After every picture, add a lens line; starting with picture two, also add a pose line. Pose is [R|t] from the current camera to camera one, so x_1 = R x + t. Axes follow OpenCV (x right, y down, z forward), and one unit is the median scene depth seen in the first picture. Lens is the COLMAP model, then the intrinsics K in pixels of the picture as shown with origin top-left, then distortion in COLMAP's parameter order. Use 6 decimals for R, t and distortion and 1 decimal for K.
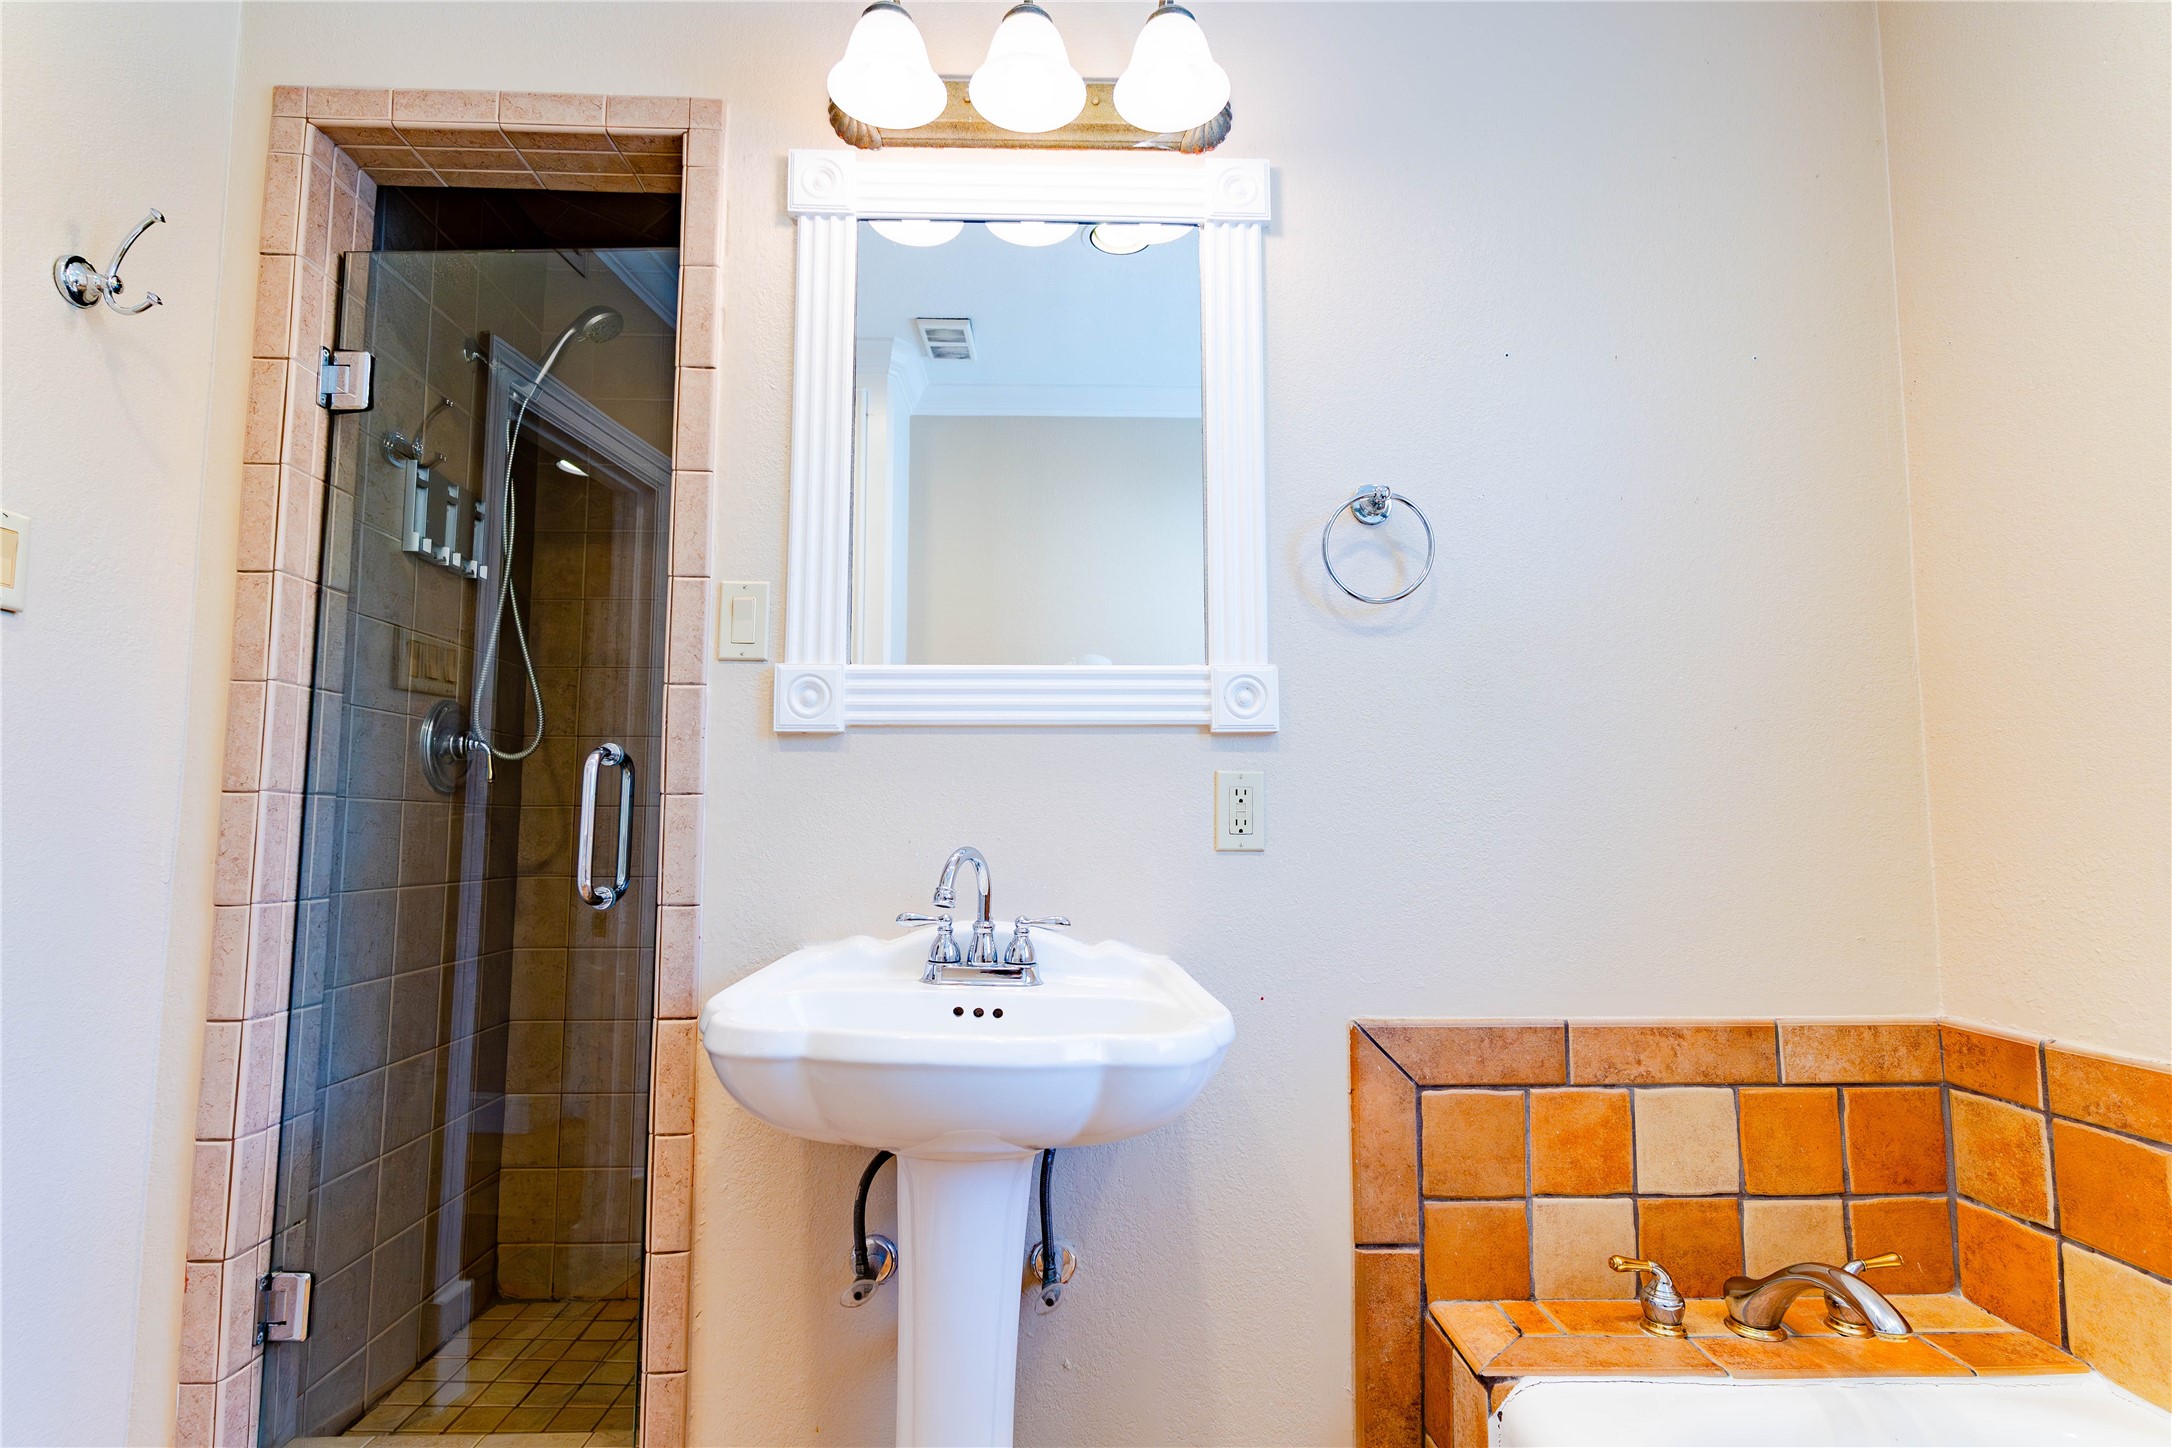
lens RADIAL K [[1028.4, 0, 1086.0], [0, 1028.4, 724.0], [0, 0, 1]] dist [-0.000897, 0.000330]
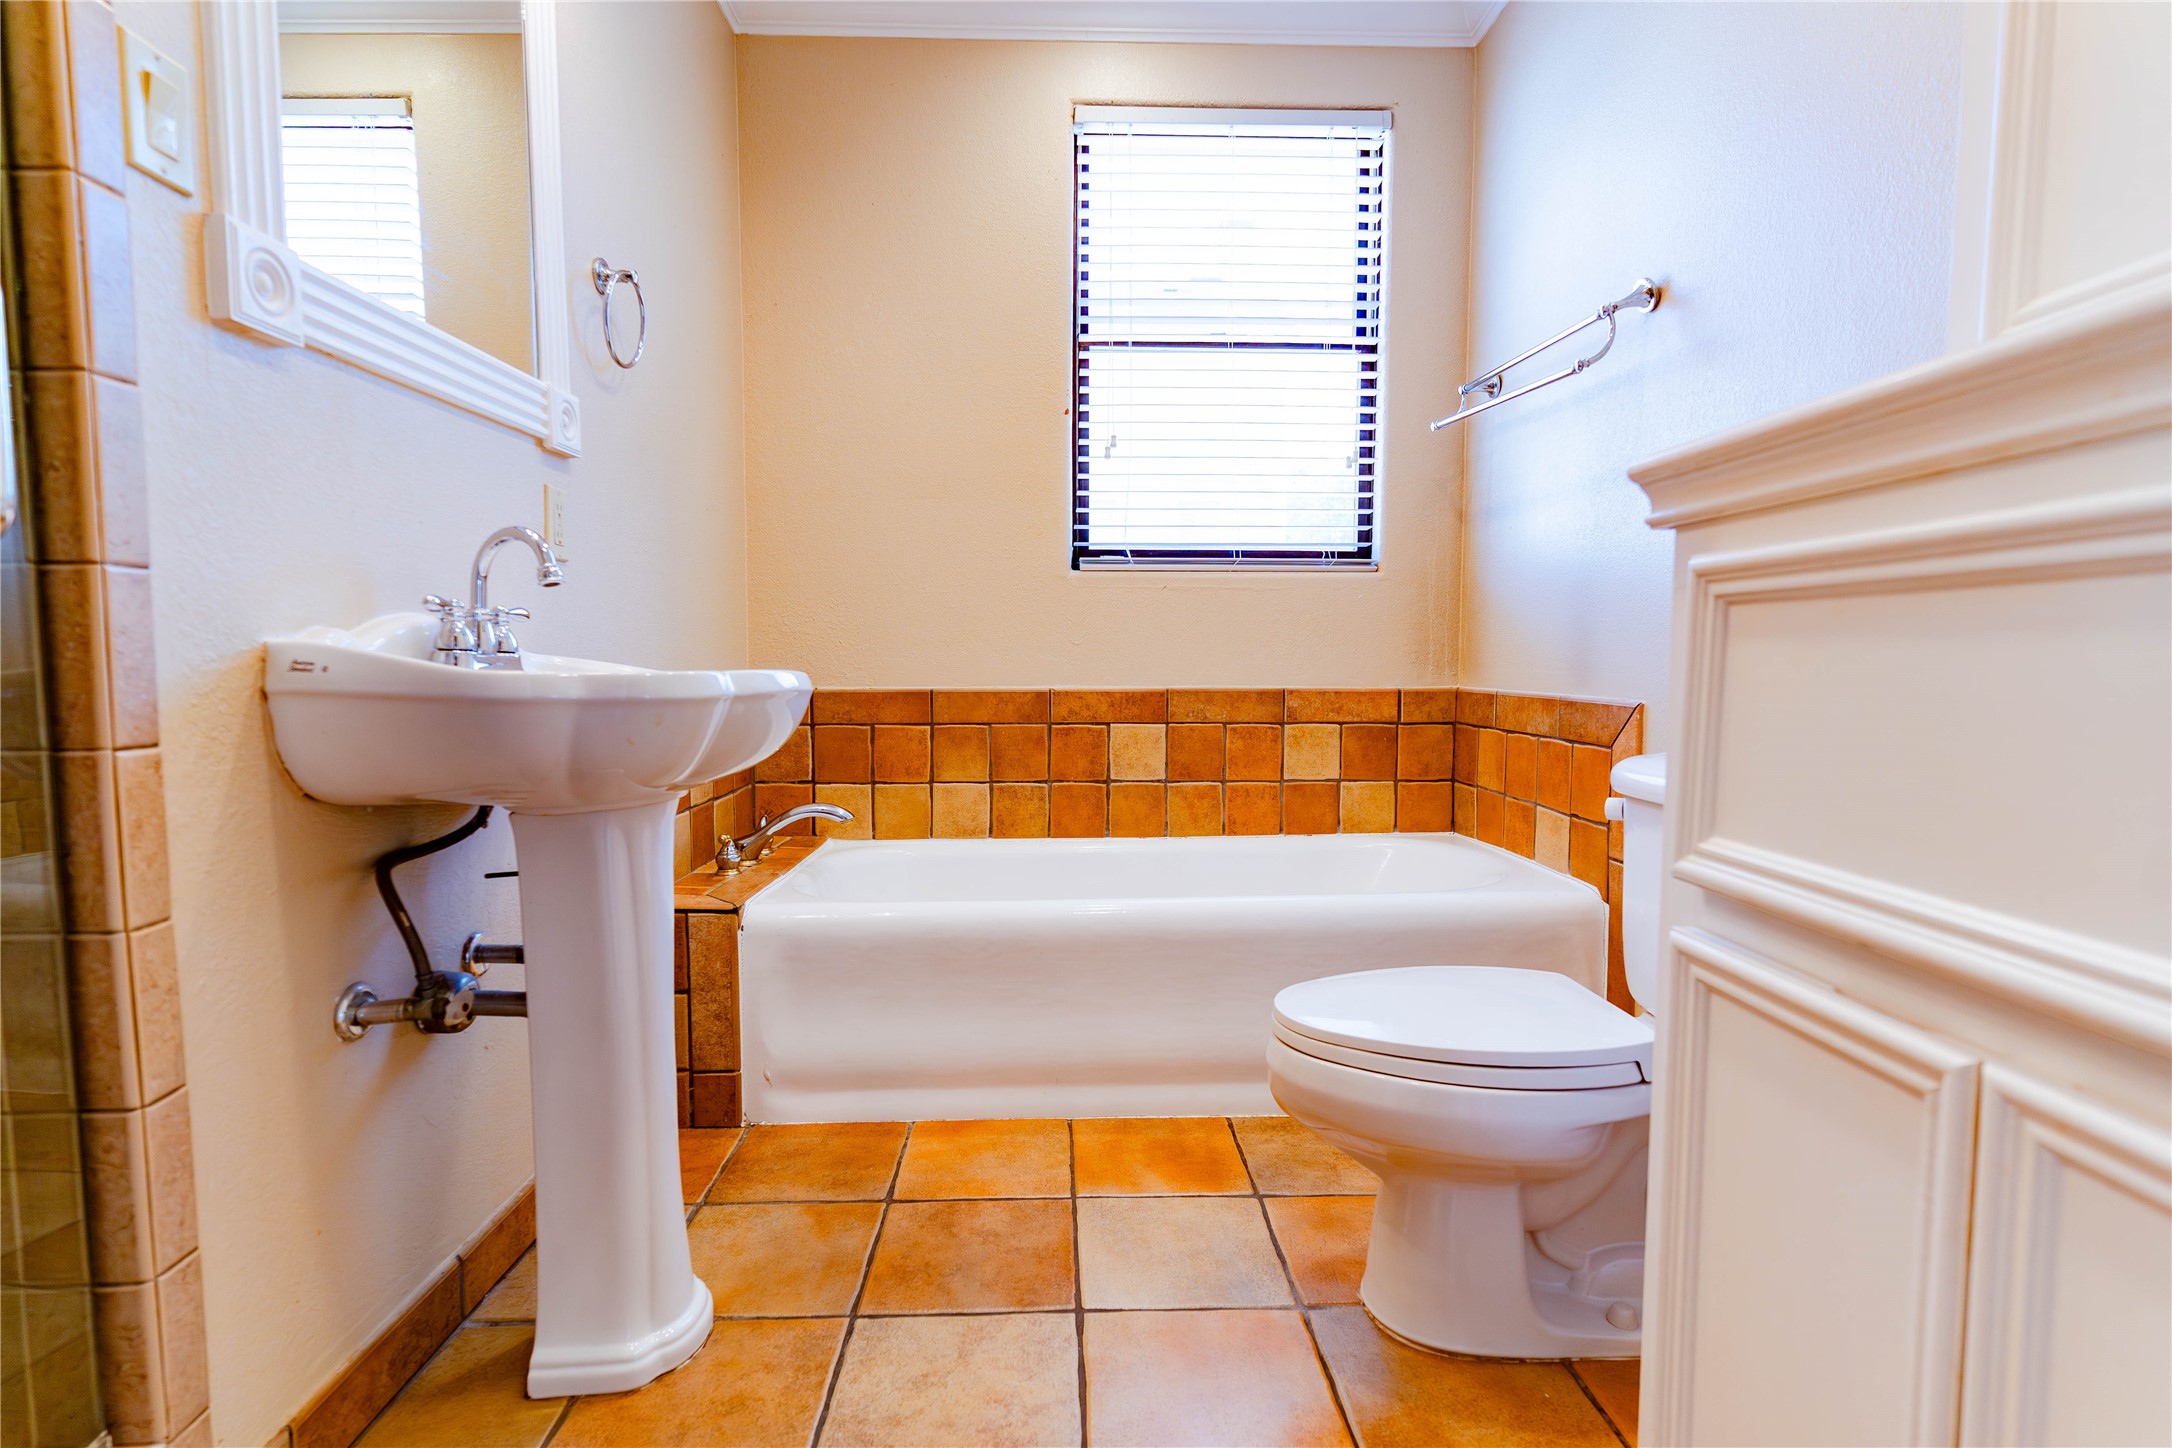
lens RADIAL K [[1059.9, 0, 1094.1], [0, 1059.9, 731.2], [0, 0, 1]] dist [-0.001864, -0.000651]
pose [[-0.000006, -0.071796, 0.997419, -1.030379], [-0.087503, 0.993594, 0.071520, 0.178749], [-0.996164, -0.087276, -0.006289, 0.424416]]
